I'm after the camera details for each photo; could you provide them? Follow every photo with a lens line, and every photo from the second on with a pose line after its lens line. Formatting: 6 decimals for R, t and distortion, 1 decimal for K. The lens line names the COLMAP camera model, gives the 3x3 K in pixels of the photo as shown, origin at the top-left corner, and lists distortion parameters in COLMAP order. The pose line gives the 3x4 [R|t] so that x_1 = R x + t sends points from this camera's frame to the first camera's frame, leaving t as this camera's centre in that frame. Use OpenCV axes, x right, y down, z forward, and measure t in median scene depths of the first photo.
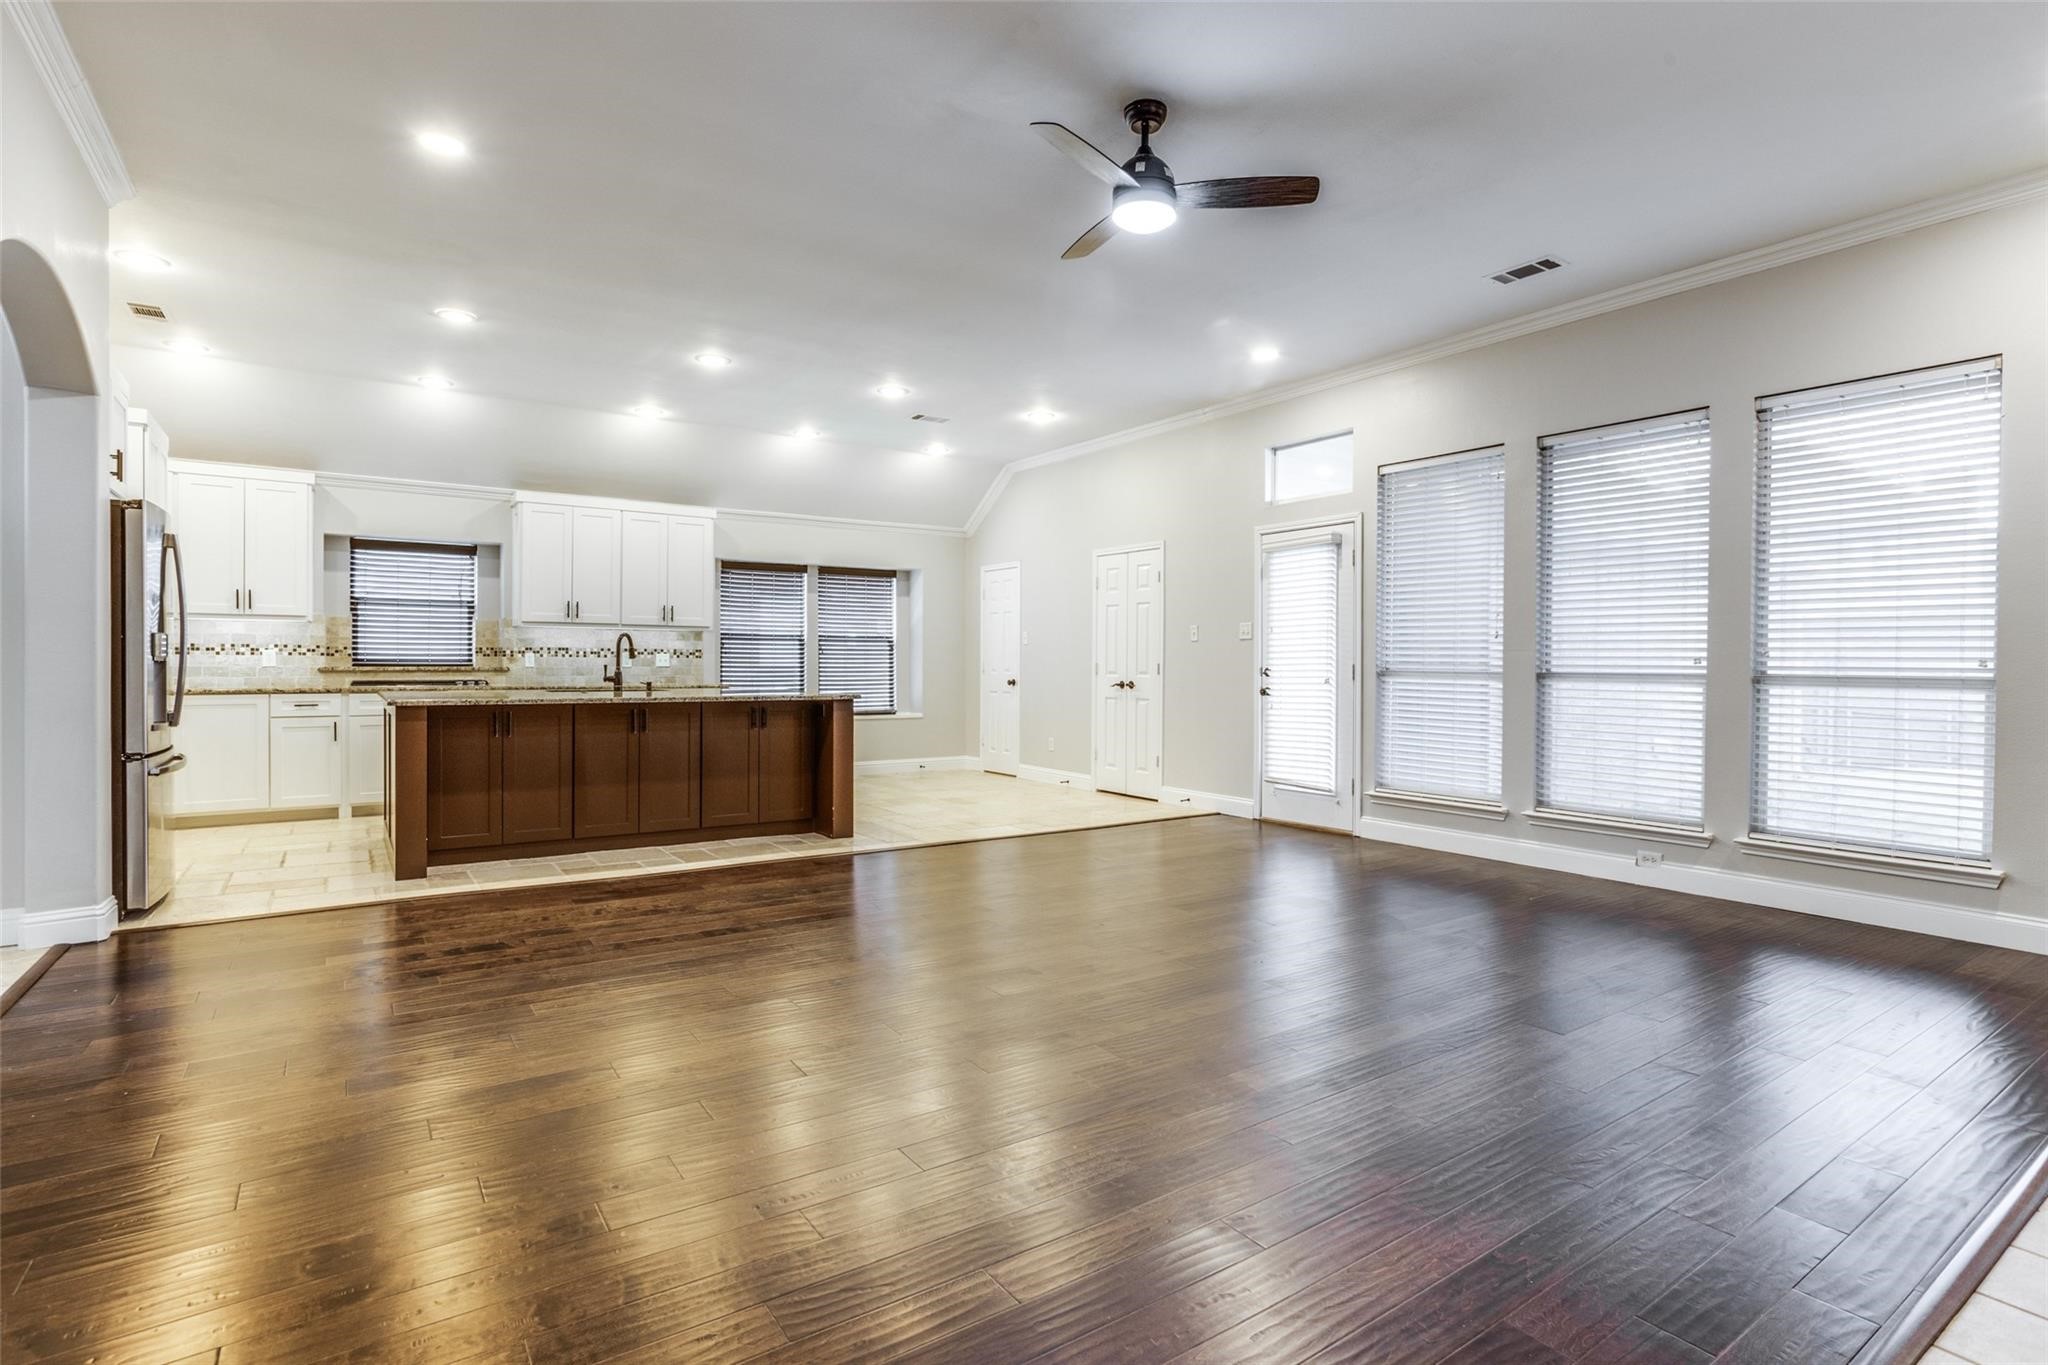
lens RADIAL K [[1002.9, 0, 1034.3], [0, 1002.9, 683.3], [0, 0, 1]] dist [-0.042619, 0.023998]
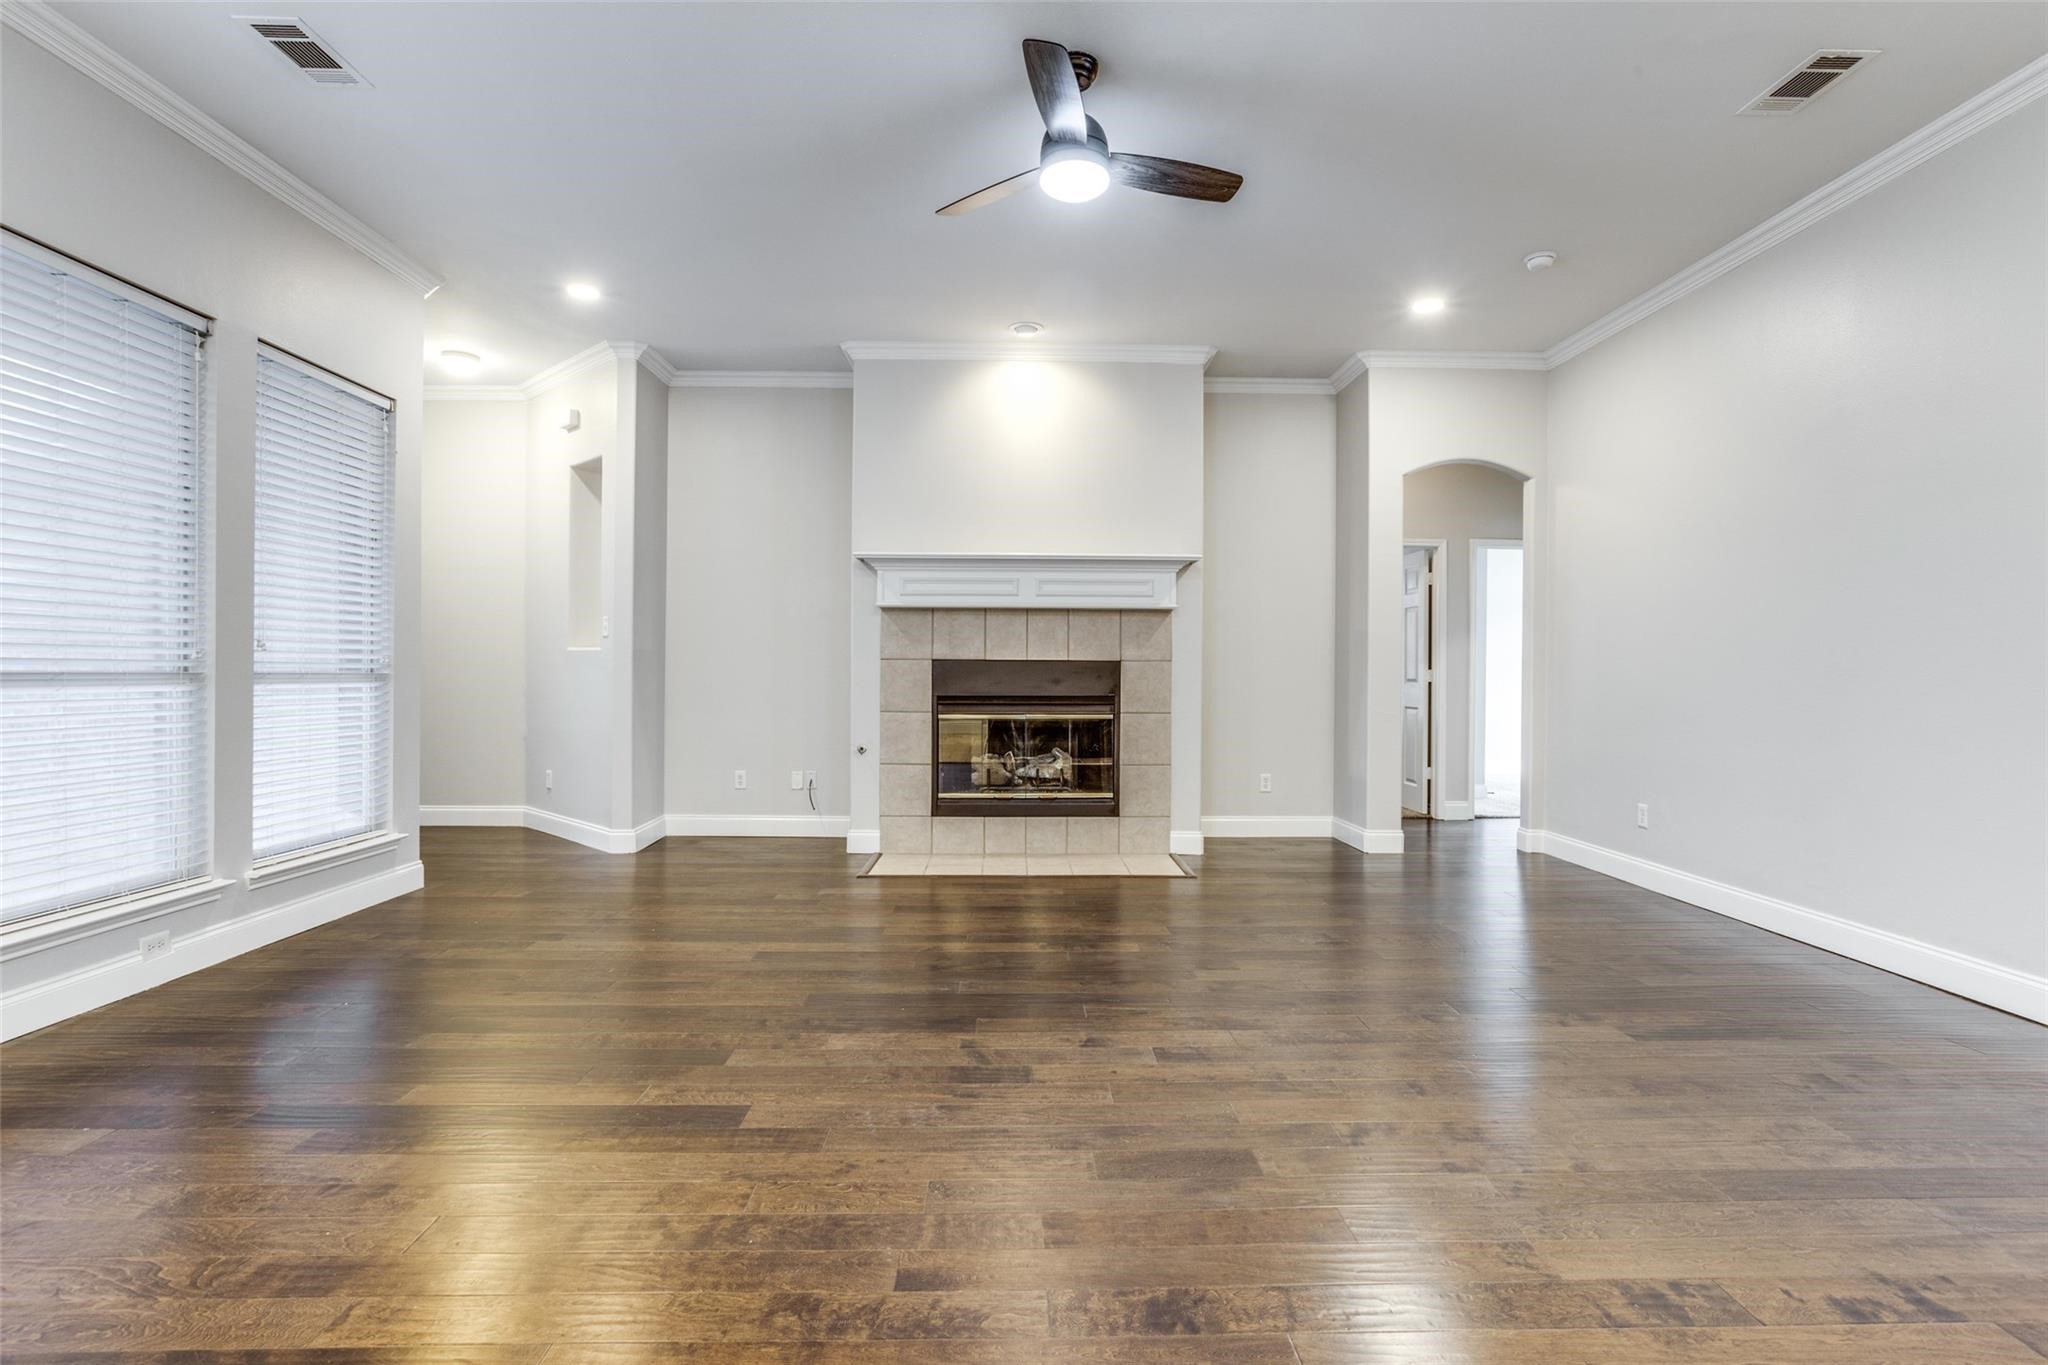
lens RADIAL K [[983.9, 0, 1035.7], [0, 983.9, 669.9], [0, 0, 1]] dist [-0.030417, 0.012087]
pose [[-0.833839, -0.011369, 0.551891, -0.169086], [-0.001488, 0.999831, 0.018347, -0.016150], [-0.552006, 0.014477, -0.833714, 0.845774]]
